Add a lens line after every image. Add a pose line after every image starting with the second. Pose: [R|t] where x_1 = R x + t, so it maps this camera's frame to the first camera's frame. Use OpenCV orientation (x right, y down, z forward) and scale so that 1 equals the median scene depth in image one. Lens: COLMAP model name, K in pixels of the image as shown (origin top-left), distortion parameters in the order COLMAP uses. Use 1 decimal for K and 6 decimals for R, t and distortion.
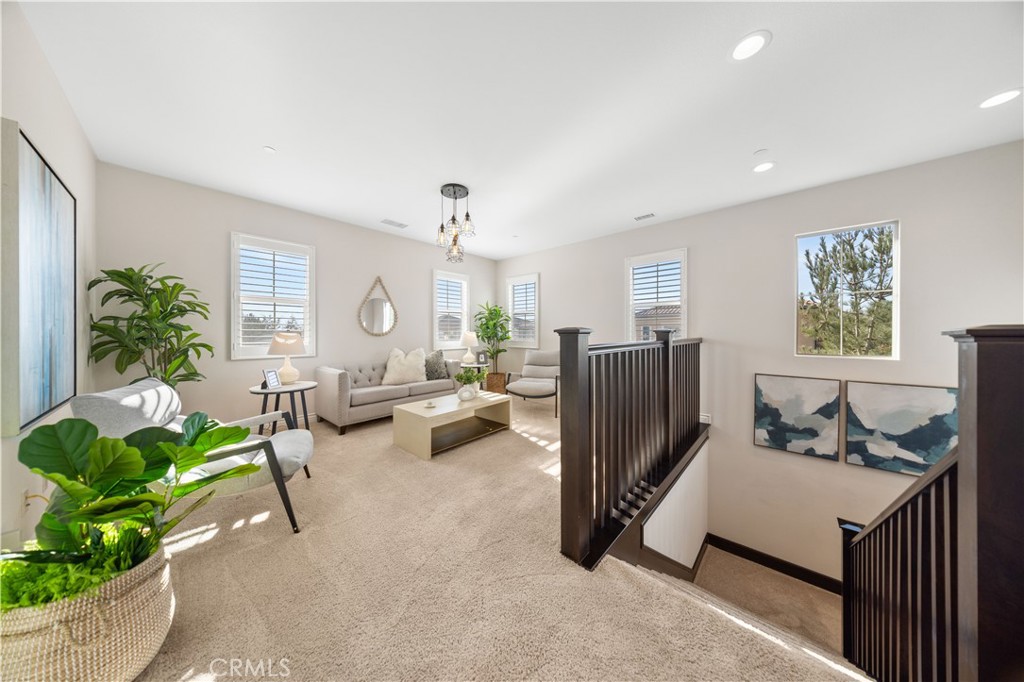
lens RADIAL K [[298.4, 0, 504.5], [0, 298.4, 332.7], [0, 0, 1]] dist [-0.002359, -0.000610]
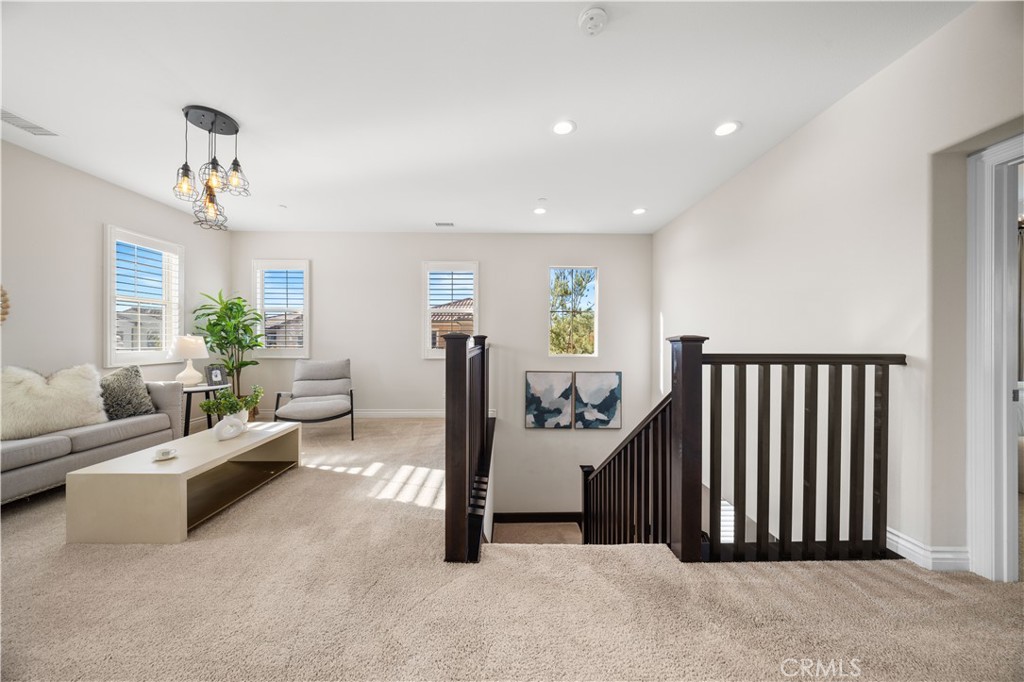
lens RADIAL K [[335.5, 0, 509.0], [0, 335.5, 337.5], [0, 0, 1]] dist [-0.008619, -0.000511]
pose [[0.728215, 0.005918, 0.685323, -0.180700], [-0.004315, 0.999982, -0.004050, 0.001020], [-0.685335, -0.000008, 0.728228, 0.023920]]
